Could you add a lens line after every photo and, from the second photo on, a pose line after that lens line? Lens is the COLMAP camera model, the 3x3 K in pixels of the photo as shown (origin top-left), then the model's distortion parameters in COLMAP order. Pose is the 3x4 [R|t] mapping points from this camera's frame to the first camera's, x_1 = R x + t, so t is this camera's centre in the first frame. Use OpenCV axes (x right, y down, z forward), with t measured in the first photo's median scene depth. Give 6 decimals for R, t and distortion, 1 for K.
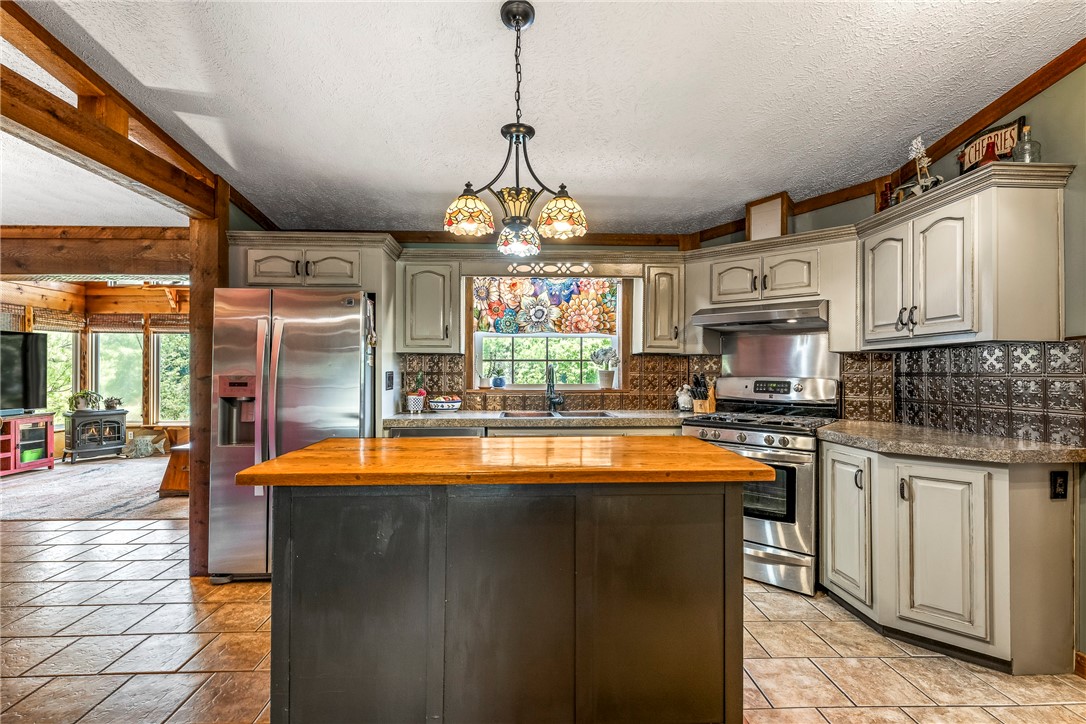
lens RADIAL K [[493.8, 0, 544.3], [0, 493.8, 367.6], [0, 0, 1]] dist [-0.000675, 0.000012]
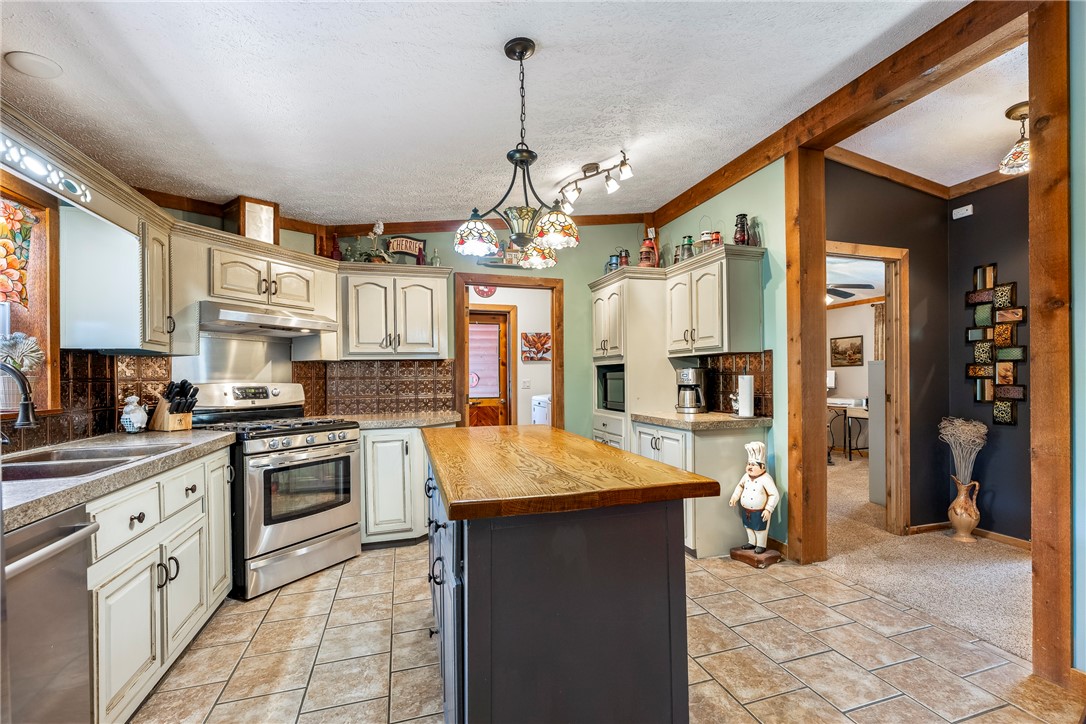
lens RADIAL K [[465.6, 0, 544.0], [0, 465.6, 375.6], [0, 0, 1]] dist [0.001016, 0.000002]
pose [[-0.237430, -0.000292, 0.971405, -0.621256], [0.000940, 0.999999, 0.000530, 0.006041], [-0.971404, 0.001039, -0.237430, 0.709275]]
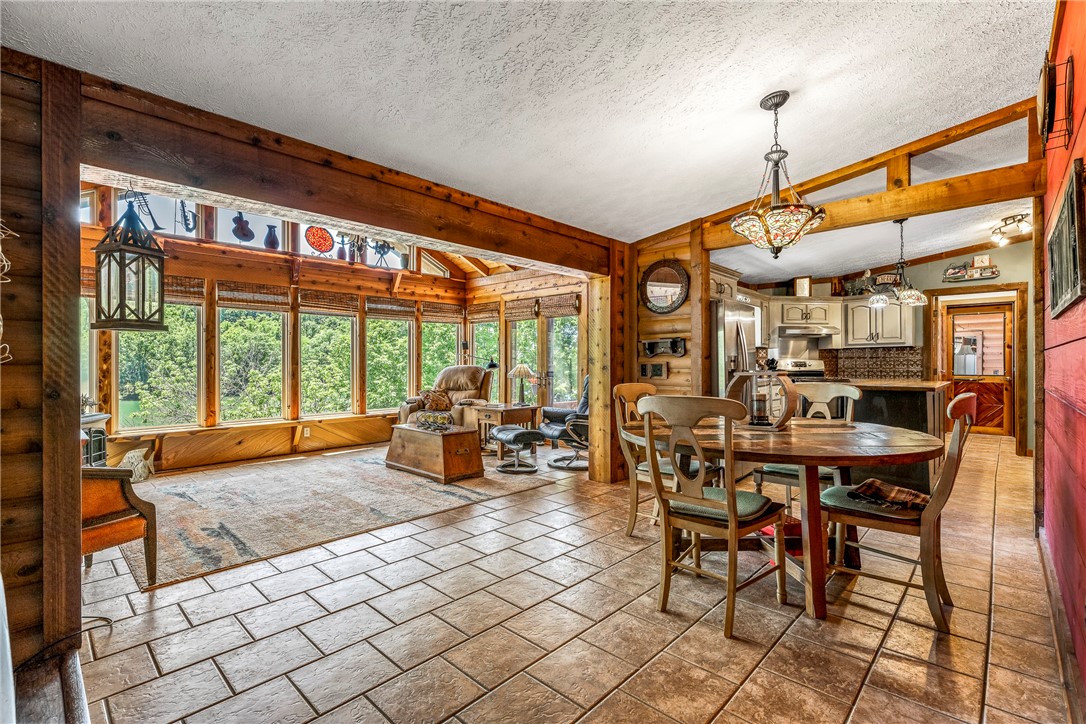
lens RADIAL K [[493.8, 0, 544.3], [0, 493.8, 367.6], [0, 0, 1]] dist [-0.000675, 0.000012]
pose [[0.728305, -0.007657, 0.685210, -1.978930], [0.000111, 0.999939, 0.011055, 0.033133], [-0.685253, -0.007975, 0.728262, 0.206291]]
